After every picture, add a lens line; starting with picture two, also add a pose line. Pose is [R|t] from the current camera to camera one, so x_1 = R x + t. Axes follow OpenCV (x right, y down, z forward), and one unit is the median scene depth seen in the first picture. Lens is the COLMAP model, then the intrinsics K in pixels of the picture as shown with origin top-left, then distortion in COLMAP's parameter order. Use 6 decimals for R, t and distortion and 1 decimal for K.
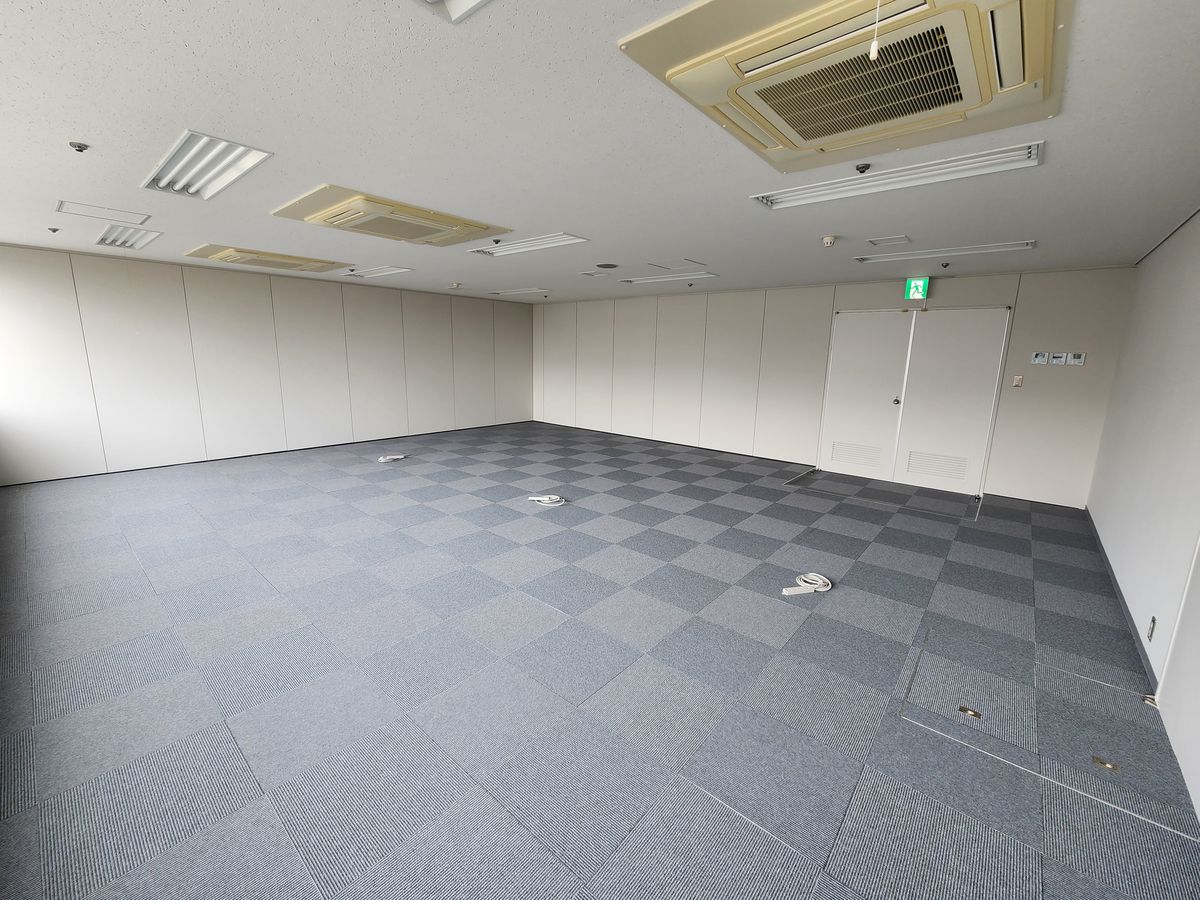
lens RADIAL K [[489.5, 0, 595.4], [0, 489.5, 446.4], [0, 0, 1]] dist [0.006426, -0.002979]
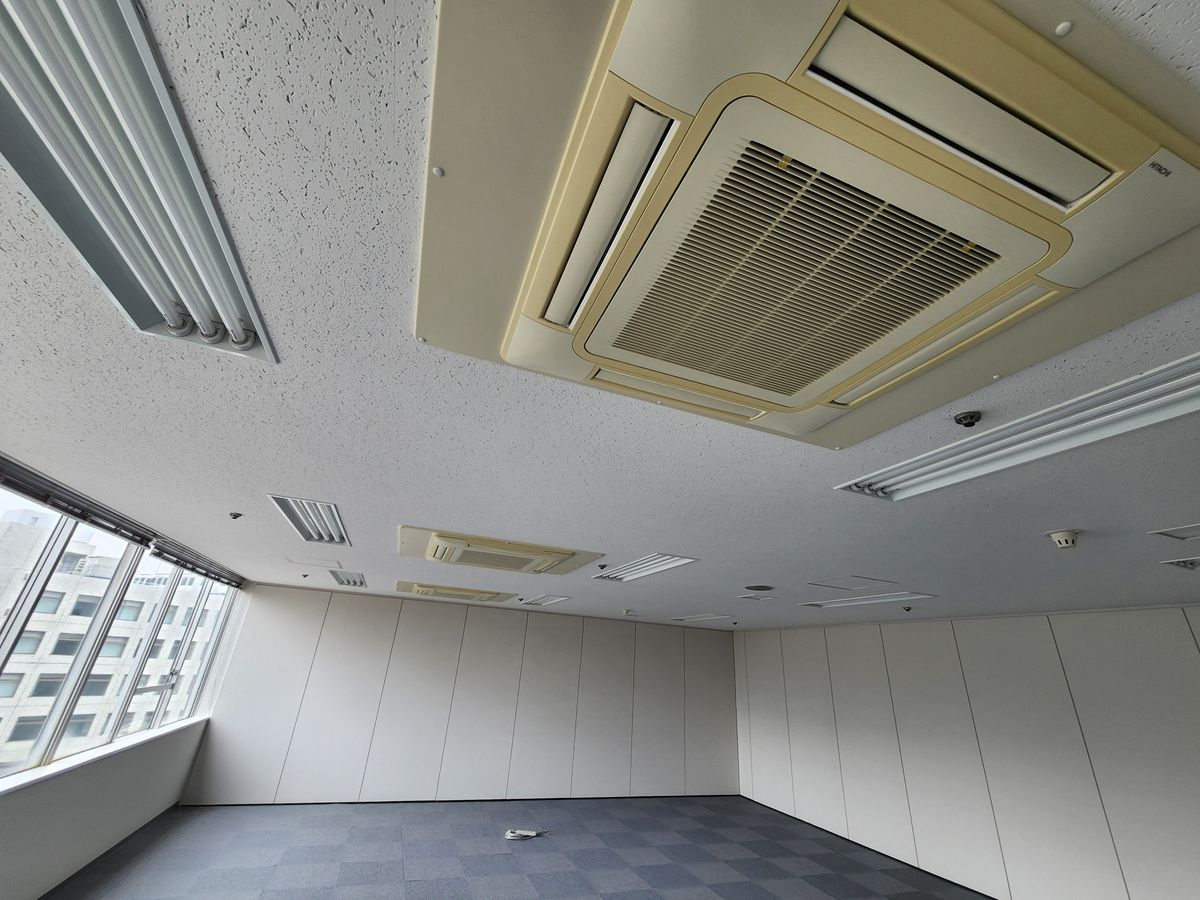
lens RADIAL K [[489.5, 0, 601.8], [0, 489.5, 443.2], [0, 0, 1]] dist [0.006426, -0.002979]
pose [[0.882888, -0.162074, -0.440727, 0.154411], [-0.133476, 0.813221, -0.566441, -0.057742], [0.450214, 0.558931, 0.696350, 0.154119]]
